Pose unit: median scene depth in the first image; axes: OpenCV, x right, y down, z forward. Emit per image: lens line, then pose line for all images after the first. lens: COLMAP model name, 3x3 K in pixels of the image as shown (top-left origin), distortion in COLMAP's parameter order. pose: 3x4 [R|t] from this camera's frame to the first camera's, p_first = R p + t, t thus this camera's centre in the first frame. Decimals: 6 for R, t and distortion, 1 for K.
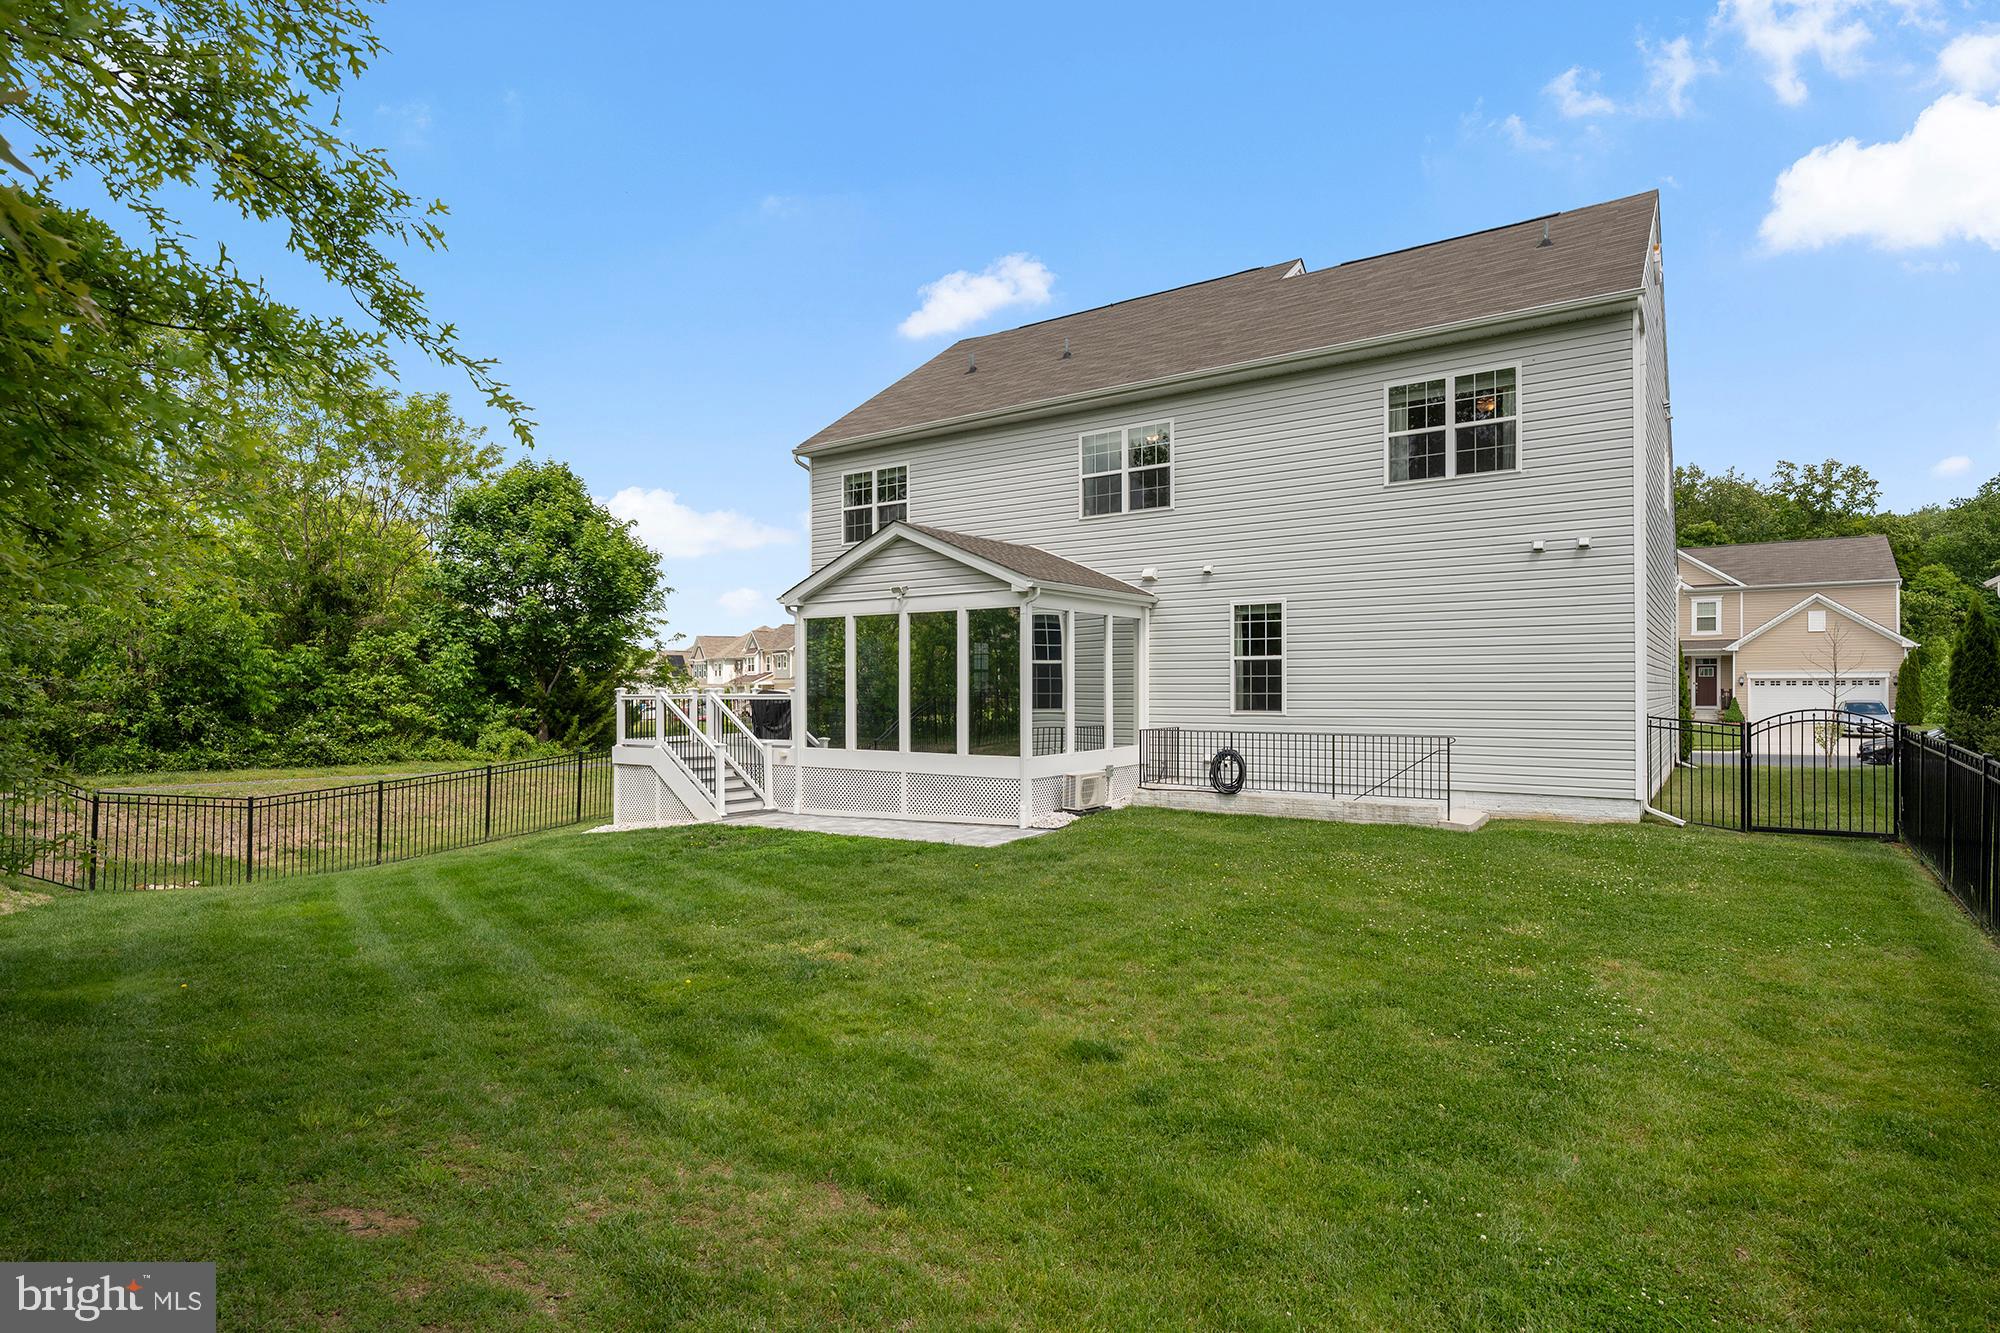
lens RADIAL K [[1057.1, 0, 993.2], [0, 1057.1, 687.3], [0, 0, 1]] dist [0.001300, 0.000774]
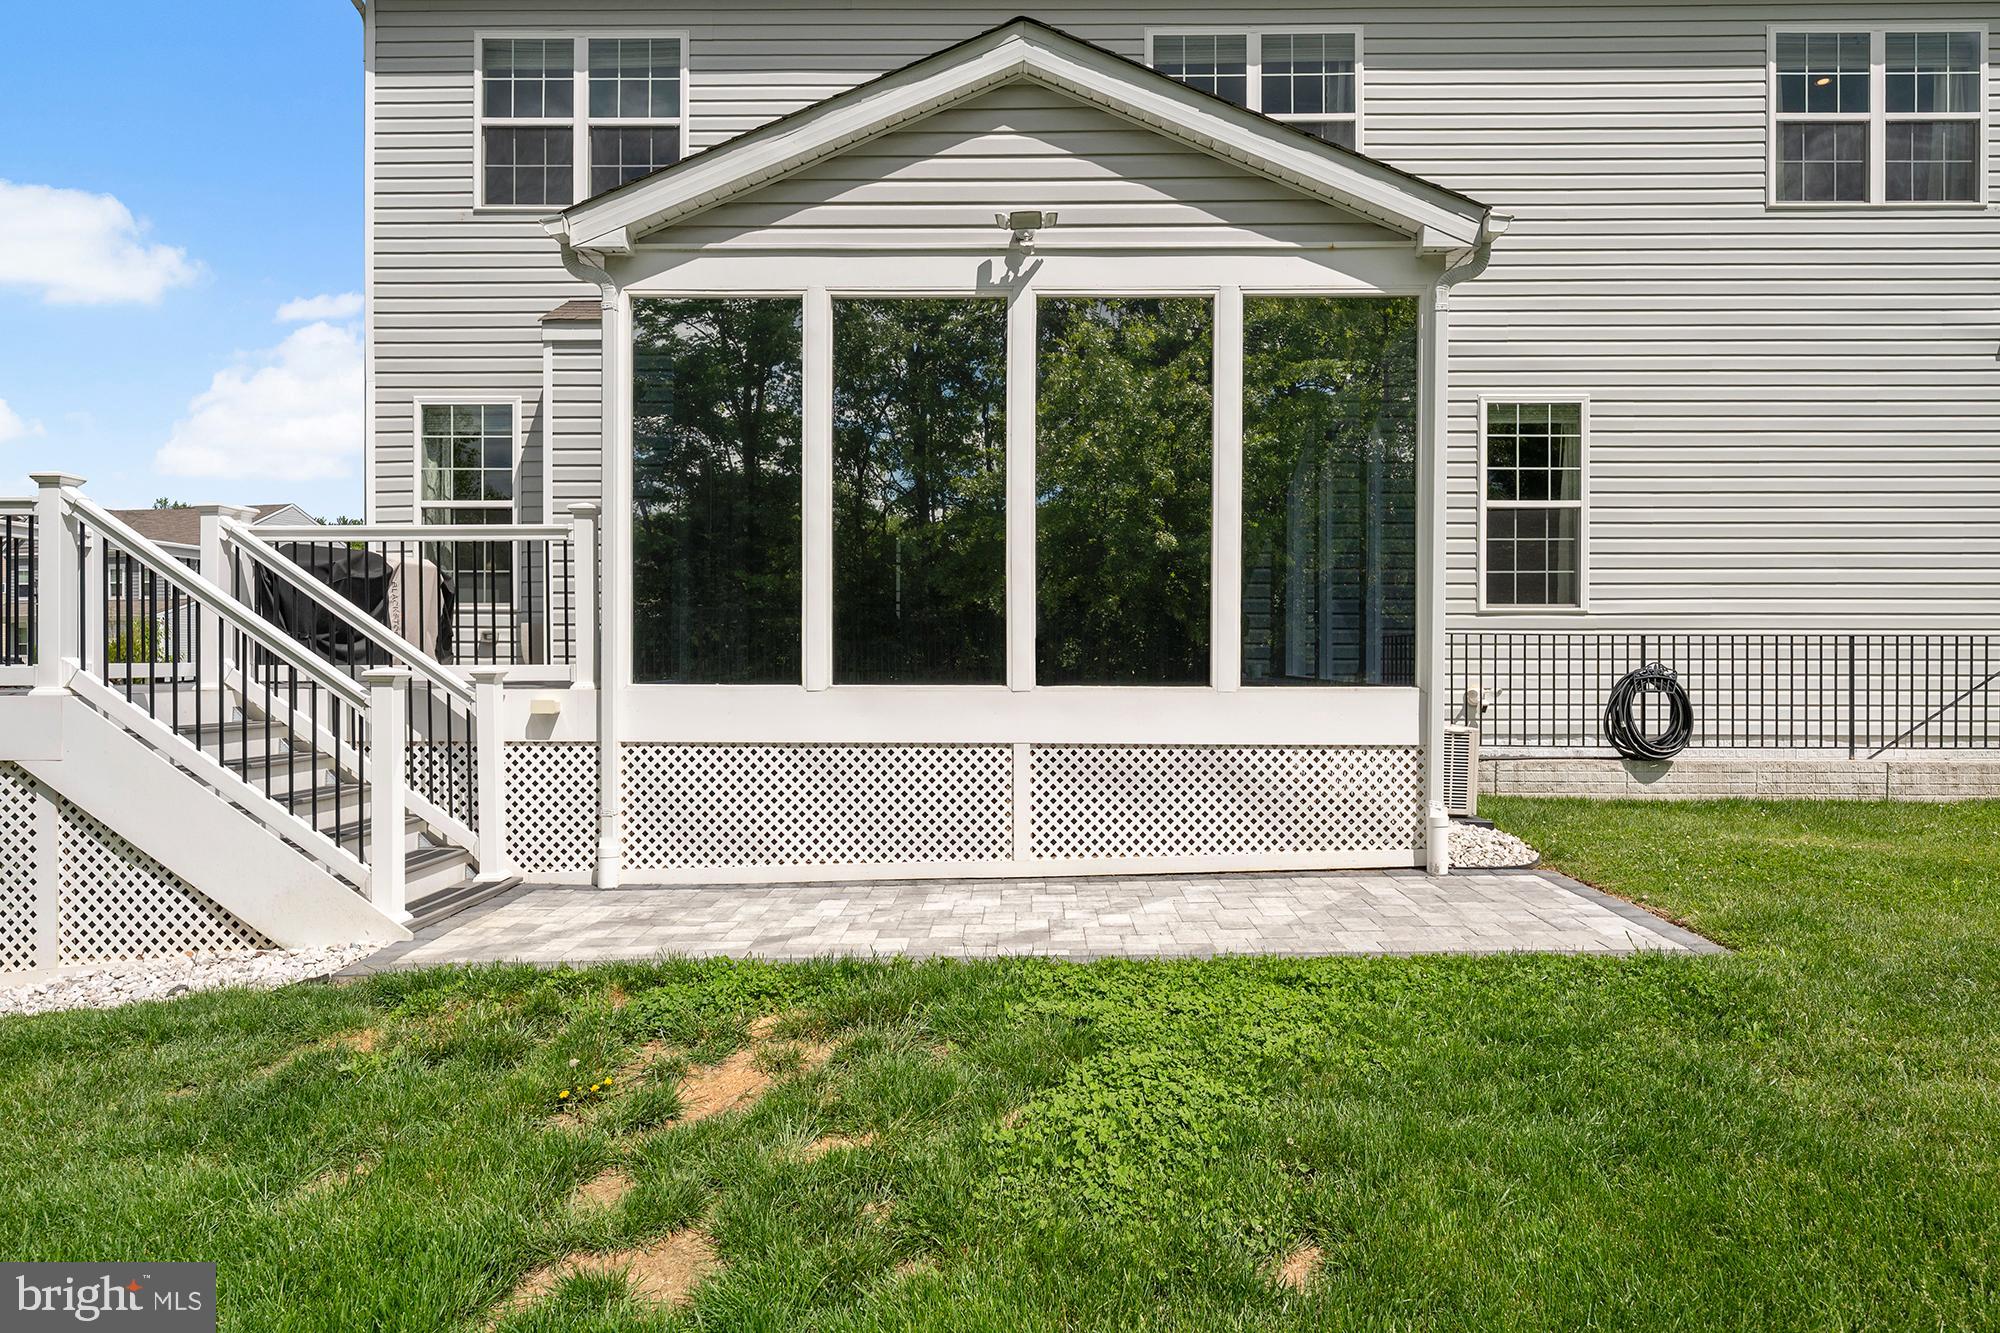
lens RADIAL K [[1188.6, 0, 1011.8], [0, 1188.6, 664.7], [0, 0, 1]] dist [-0.001773, 0.002626]
pose [[0.823595, -0.000659, 0.567178, -0.300950], [-0.004812, 0.999955, 0.008149, 0.048436], [-0.567158, -0.009441, 0.823555, 0.646600]]
